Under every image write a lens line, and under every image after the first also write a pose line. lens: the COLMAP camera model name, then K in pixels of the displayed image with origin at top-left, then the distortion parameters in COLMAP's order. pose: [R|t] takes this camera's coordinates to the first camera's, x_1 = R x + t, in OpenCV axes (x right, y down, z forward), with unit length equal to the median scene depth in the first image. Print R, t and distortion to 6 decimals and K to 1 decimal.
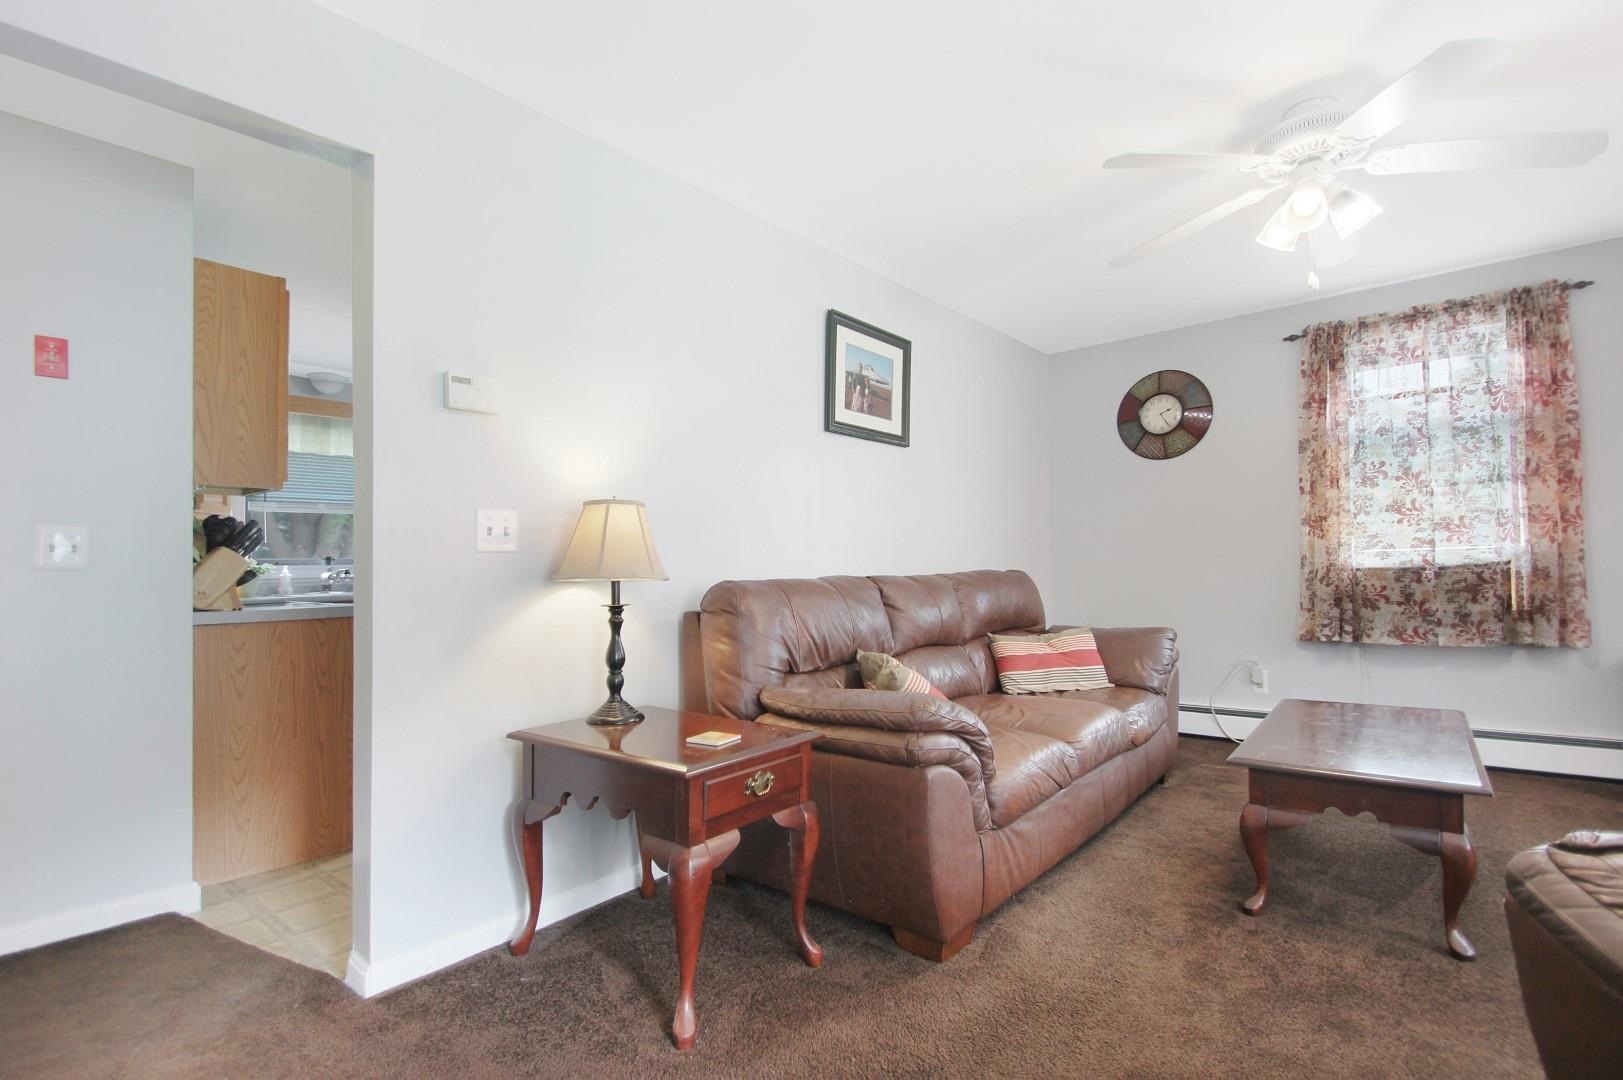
lens RADIAL K [[798.2, 0, 810.5], [0, 798.2, 538.4], [0, 0, 1]] dist [0.027136, -0.015225]
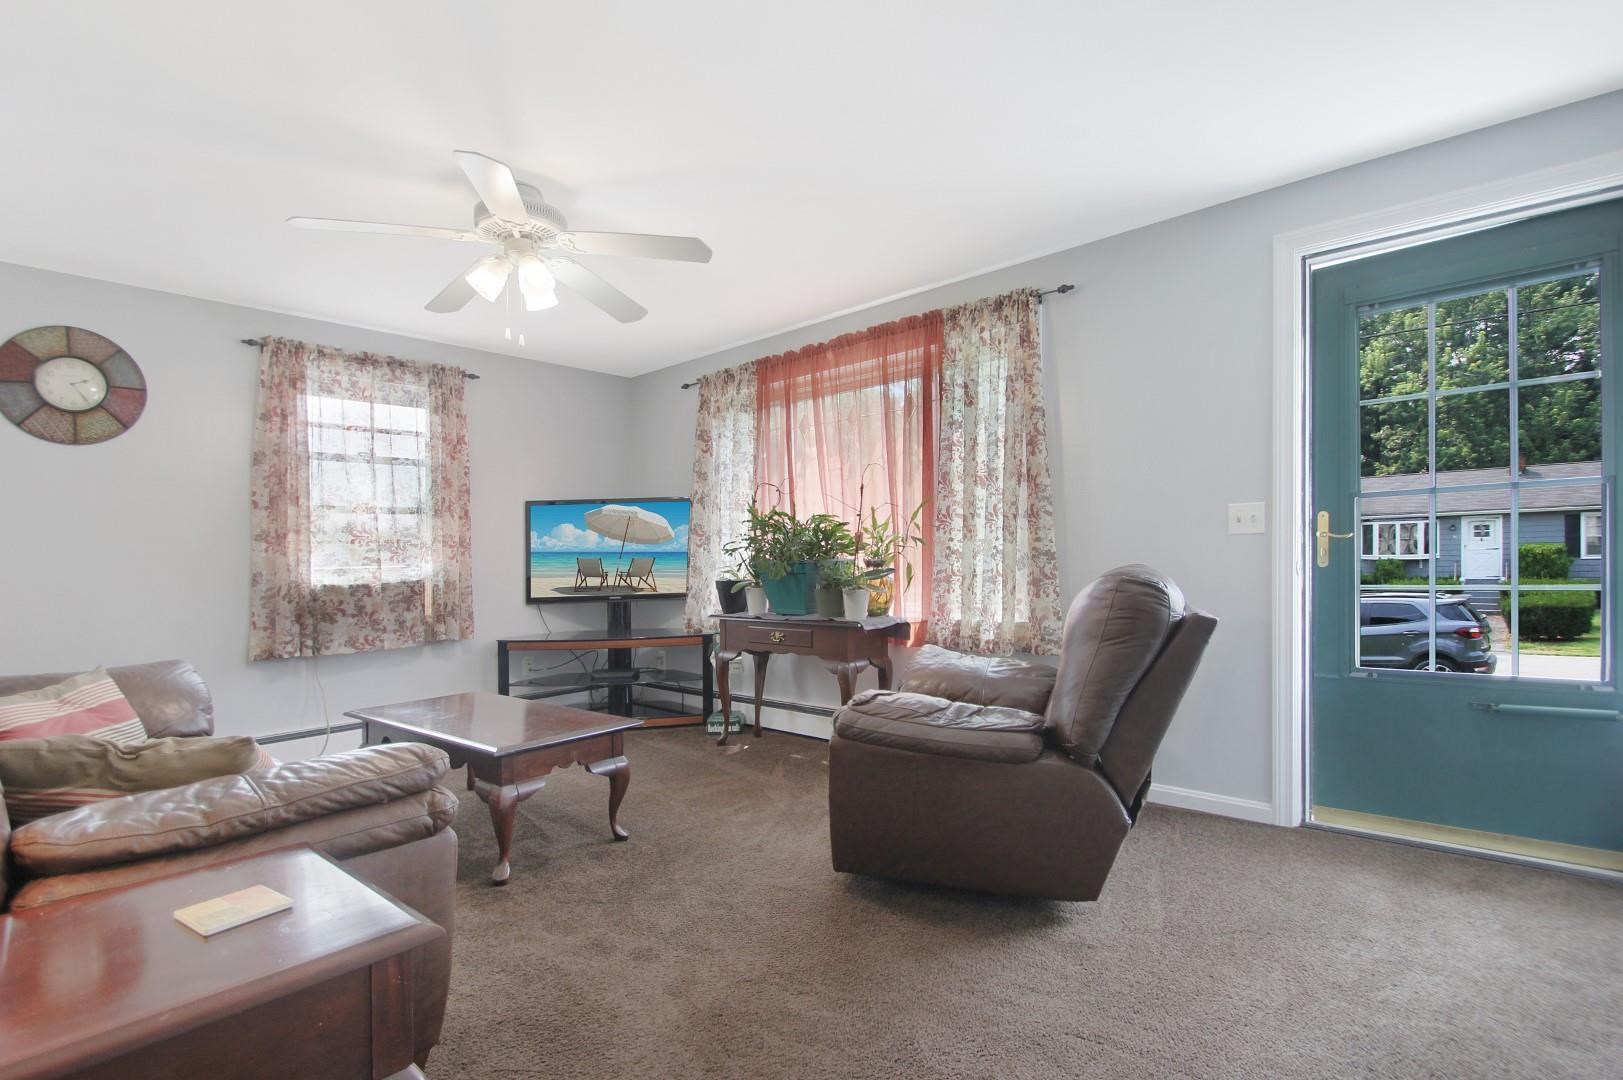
lens RADIAL K [[798.2, 0, 793.1], [0, 798.2, 587.8], [0, 0, 1]] dist [0.027136, -0.015225]
pose [[0.032932, -0.011169, 0.999395, -0.358116], [-0.015055, 0.999819, 0.011670, 0.020038], [-0.999344, -0.015430, 0.032757, 0.358818]]
